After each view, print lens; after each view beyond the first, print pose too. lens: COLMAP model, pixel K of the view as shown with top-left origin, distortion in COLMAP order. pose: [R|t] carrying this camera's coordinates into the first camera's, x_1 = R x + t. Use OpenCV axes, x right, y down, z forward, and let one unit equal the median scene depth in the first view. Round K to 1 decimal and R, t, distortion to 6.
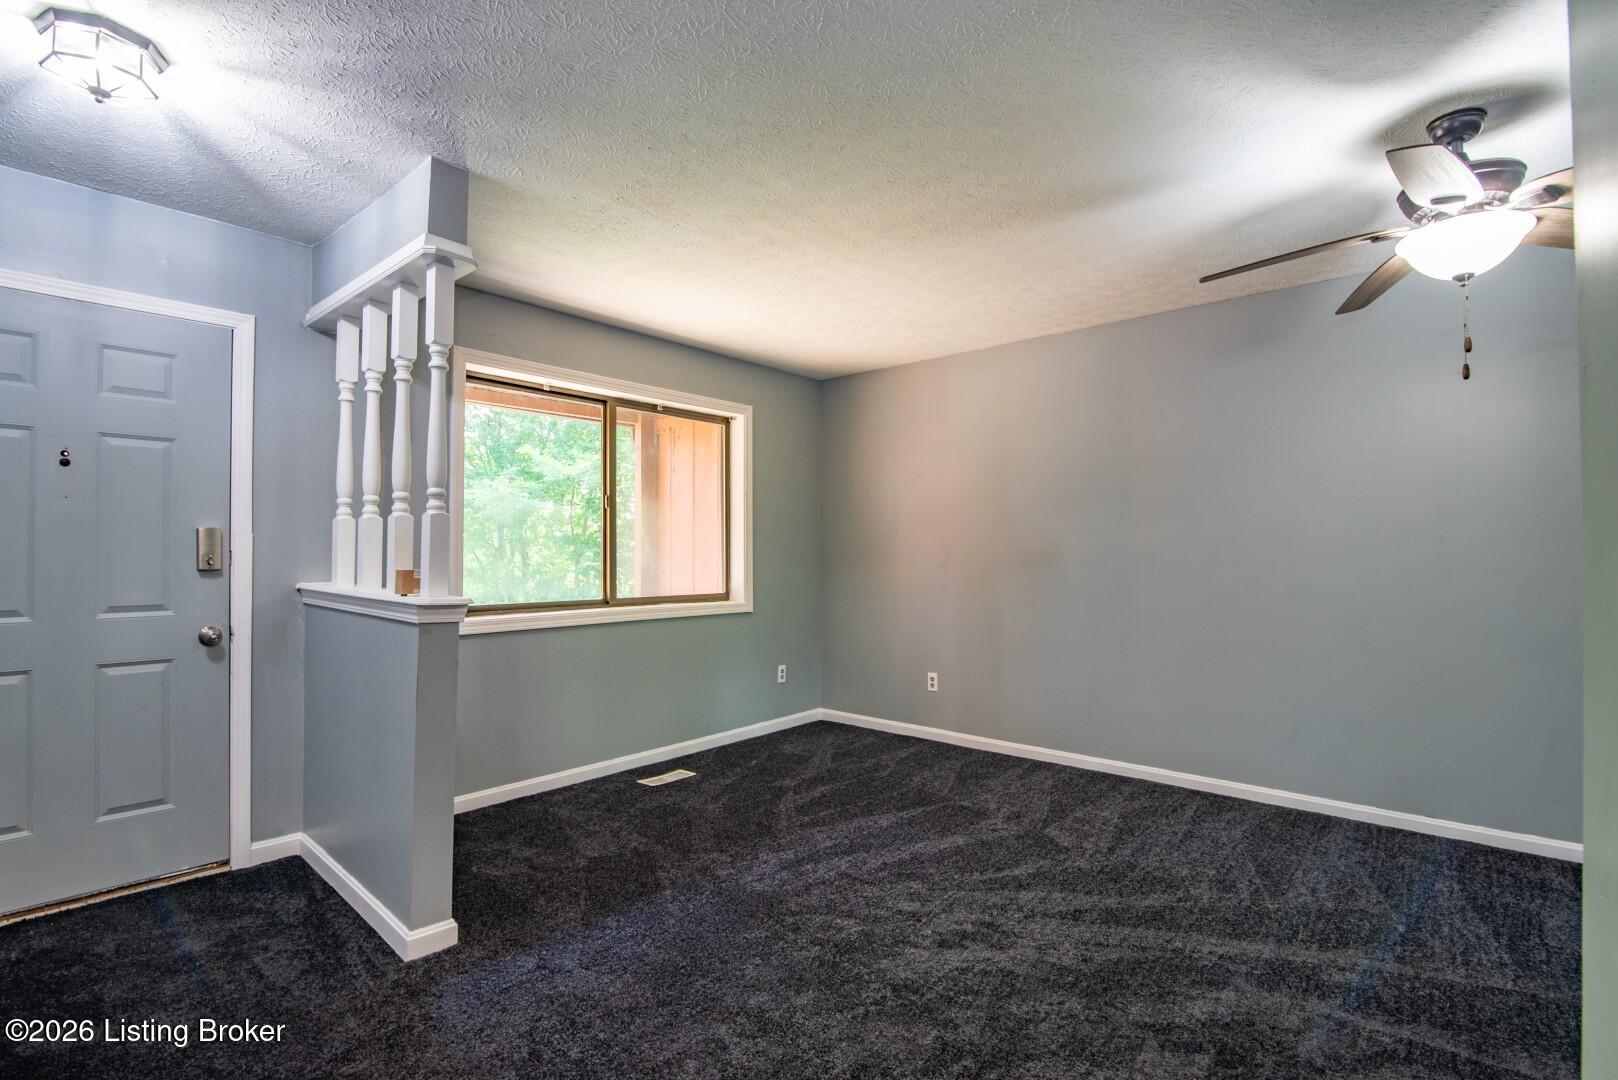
lens RADIAL K [[749.3, 0, 803.9], [0, 749.3, 543.9], [0, 0, 1]] dist [-0.021054, 0.001721]
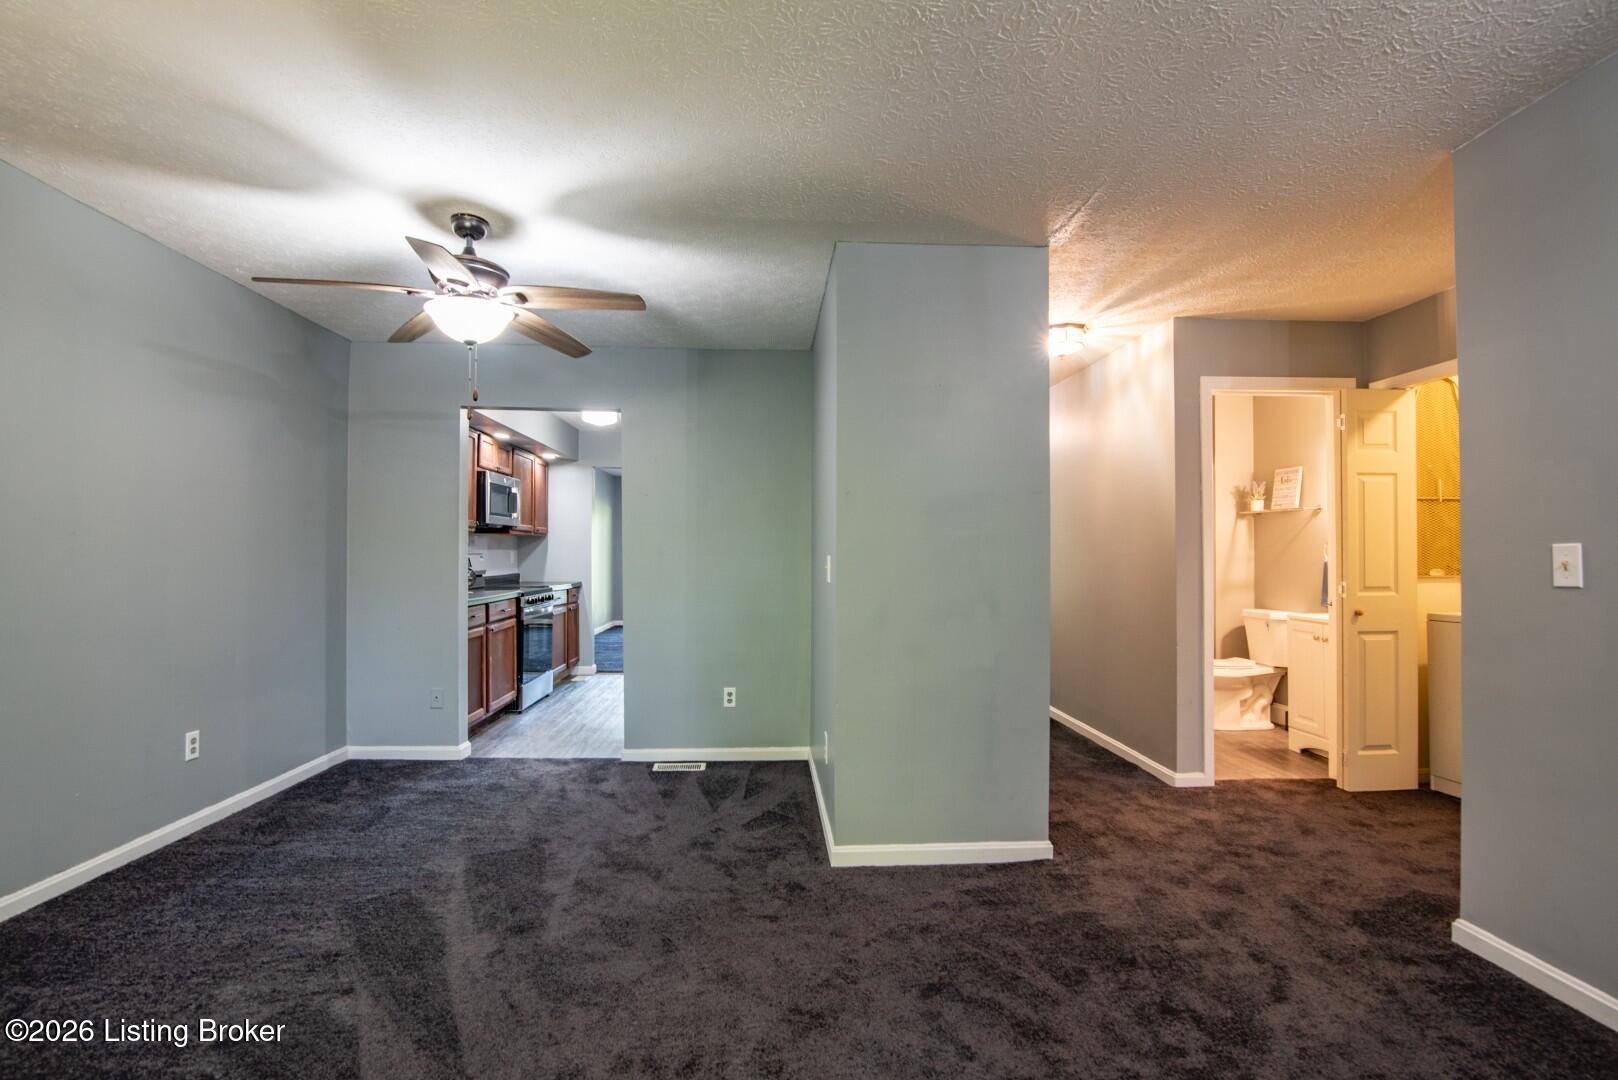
lens RADIAL K [[749.3, 0, 803.9], [0, 749.3, 543.9], [0, 0, 1]] dist [-0.021054, 0.001721]
pose [[-0.696779, 0.011303, 0.717196, -0.374265], [-0.010136, 0.999621, -0.025601, 0.022073], [-0.717214, -0.025107, -0.696401, 1.161843]]
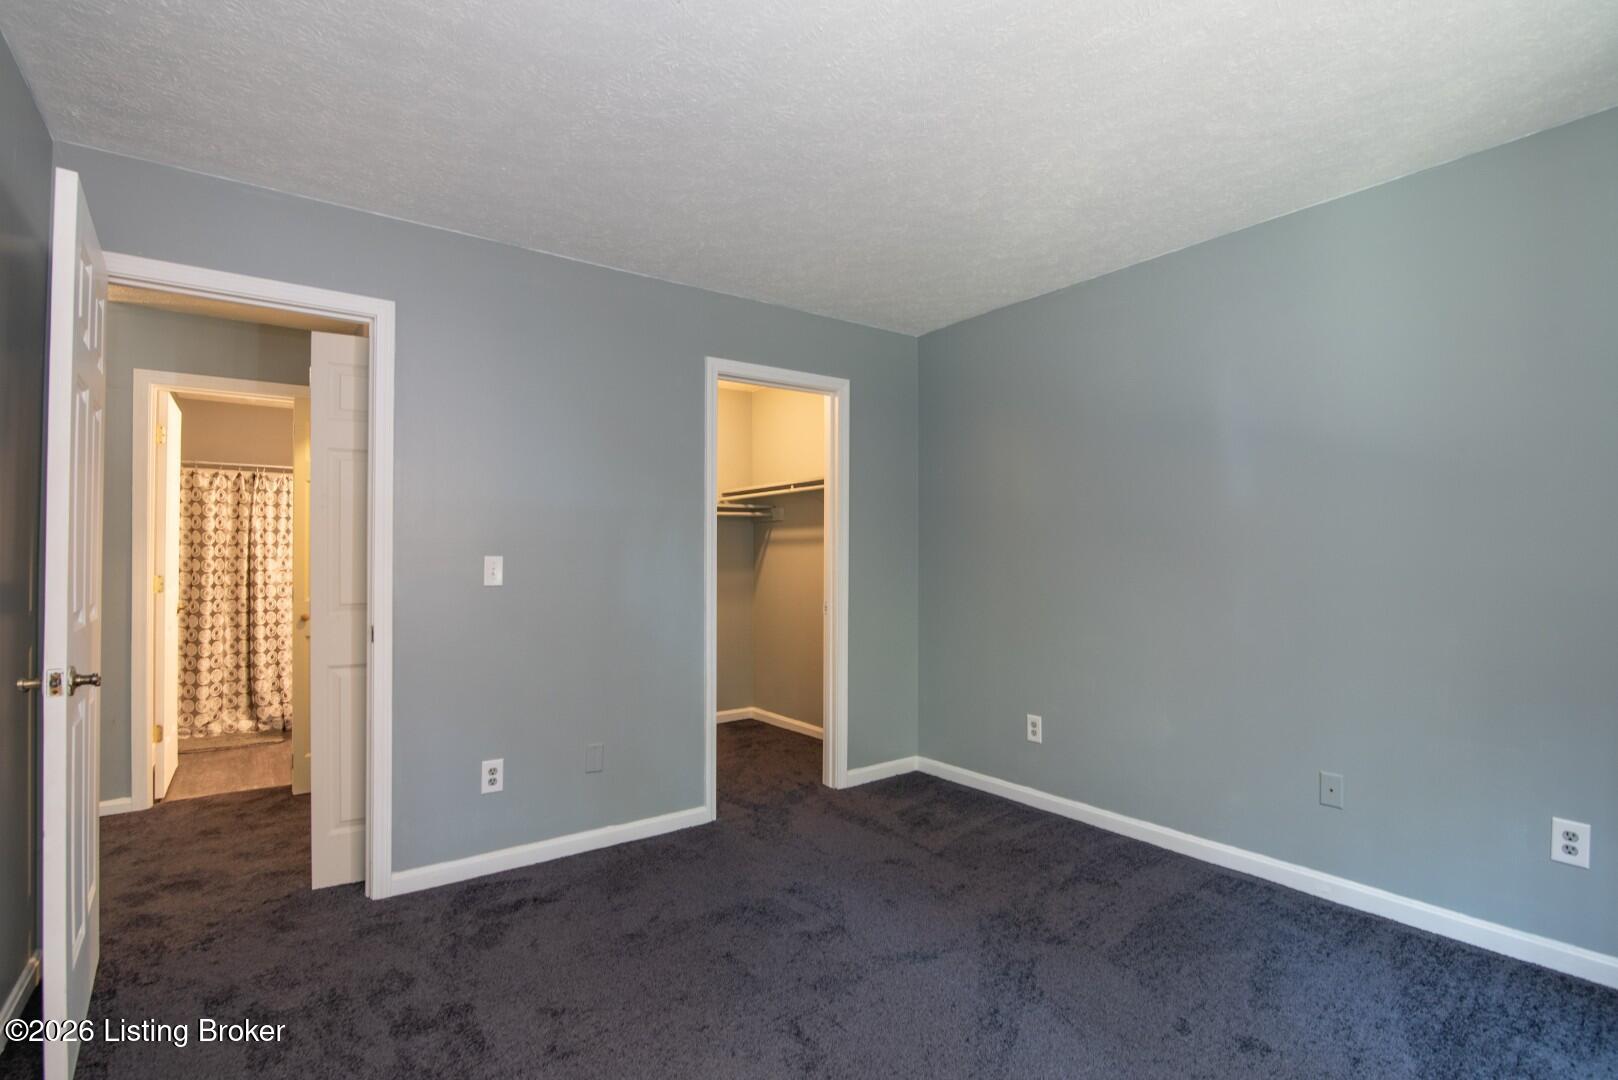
lens RADIAL K [[749.3, 0, 803.9], [0, 749.3, 543.9], [0, 0, 1]] dist [-0.021054, 0.001721]
pose [[-0.977211, 0.006137, 0.212181, -1.342523], [-0.000643, 0.999492, -0.031871, 0.008321], [-0.212269, -0.031281, -0.976710, 0.633104]]
